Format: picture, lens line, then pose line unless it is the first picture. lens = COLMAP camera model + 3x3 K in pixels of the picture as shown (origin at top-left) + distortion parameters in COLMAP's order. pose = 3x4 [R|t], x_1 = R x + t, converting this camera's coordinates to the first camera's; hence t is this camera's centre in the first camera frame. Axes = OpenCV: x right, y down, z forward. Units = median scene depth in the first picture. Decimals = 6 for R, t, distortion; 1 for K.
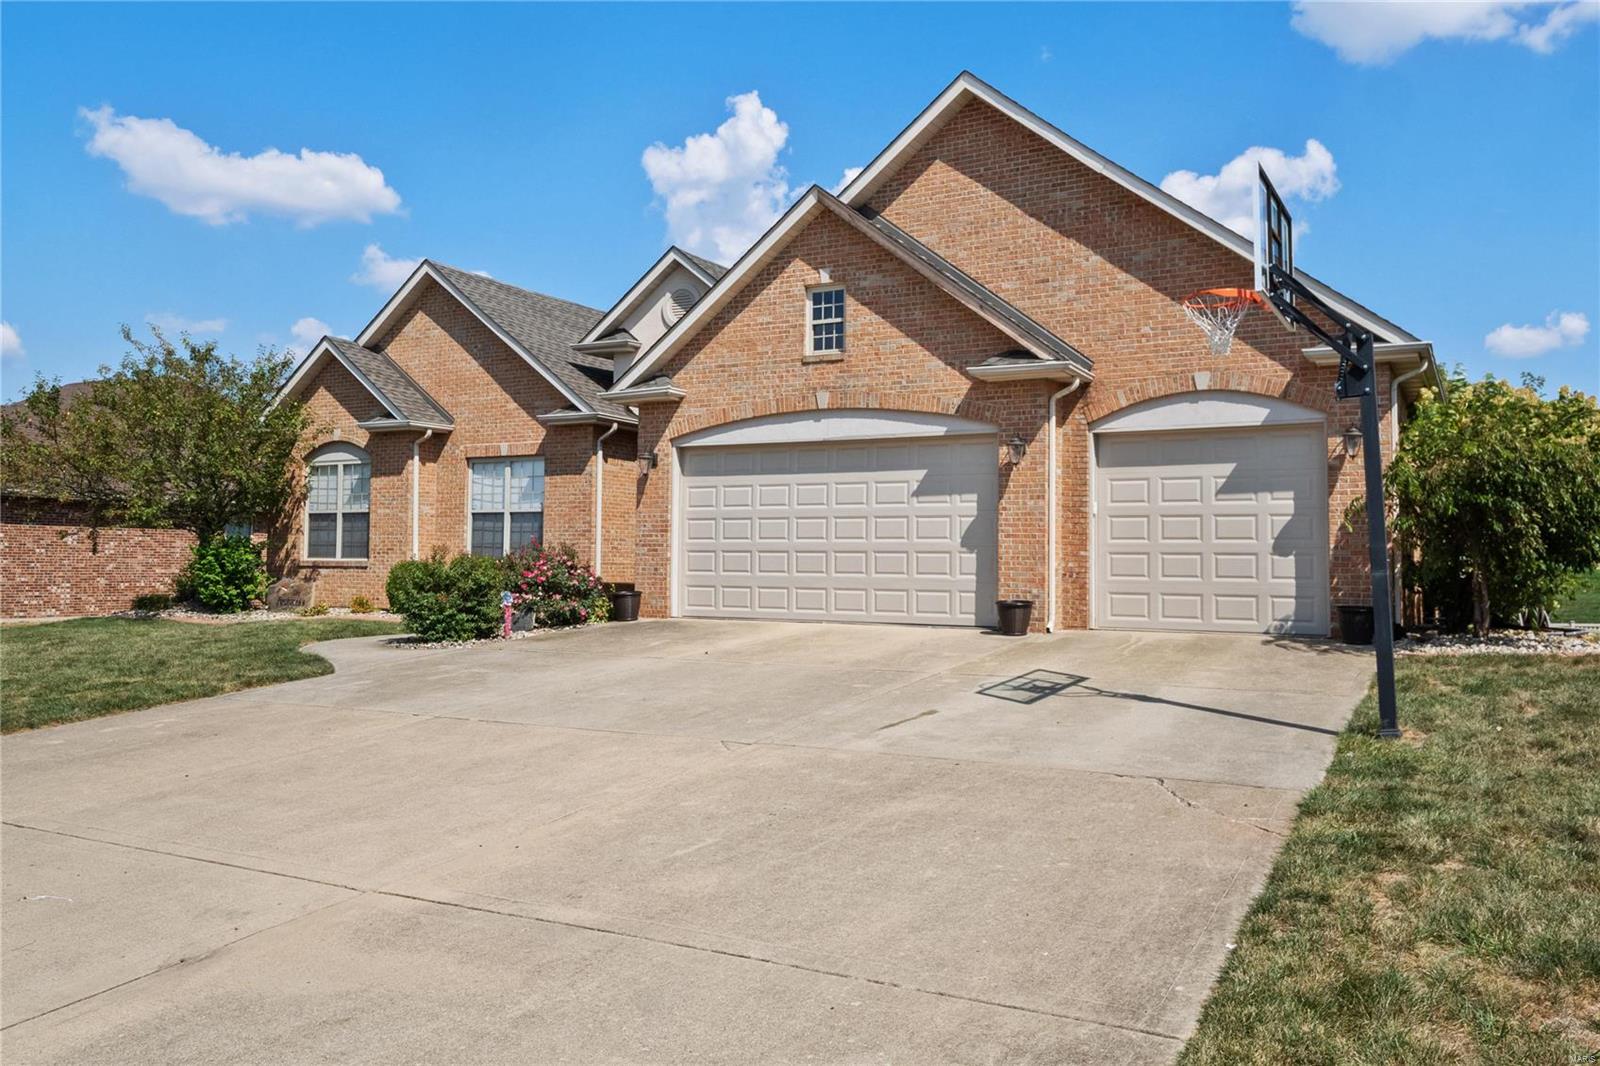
lens RADIAL K [[1234.7, 0, 800.0], [0, 1234.7, 533.0], [0, 0, 1]] dist [-0.000719, -0.000079]
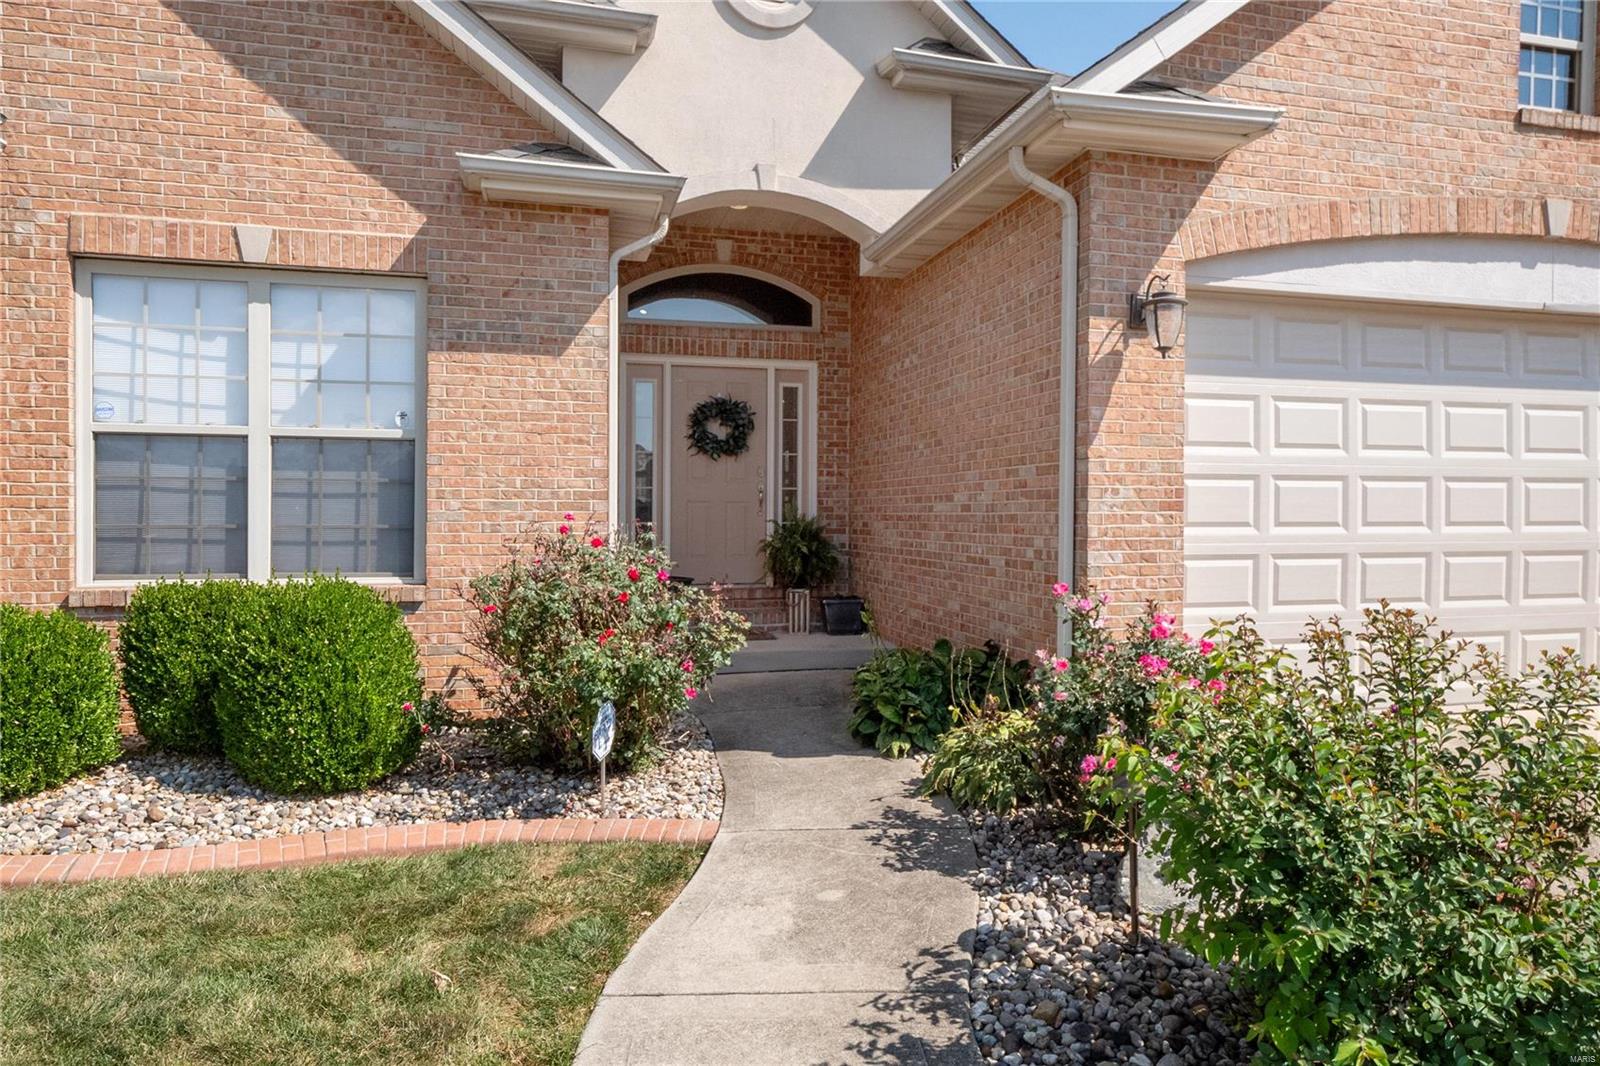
lens RADIAL K [[1074.1, 0, 800.0], [0, 1074.1, 533.0], [0, 0, 1]] dist [0.035623, 0.000438]
pose [[0.701498, -0.009063, 0.712613, -0.363475], [-0.009956, 0.999697, 0.022515, 0.002567], [-0.712601, -0.022889, 0.701196, 0.706140]]
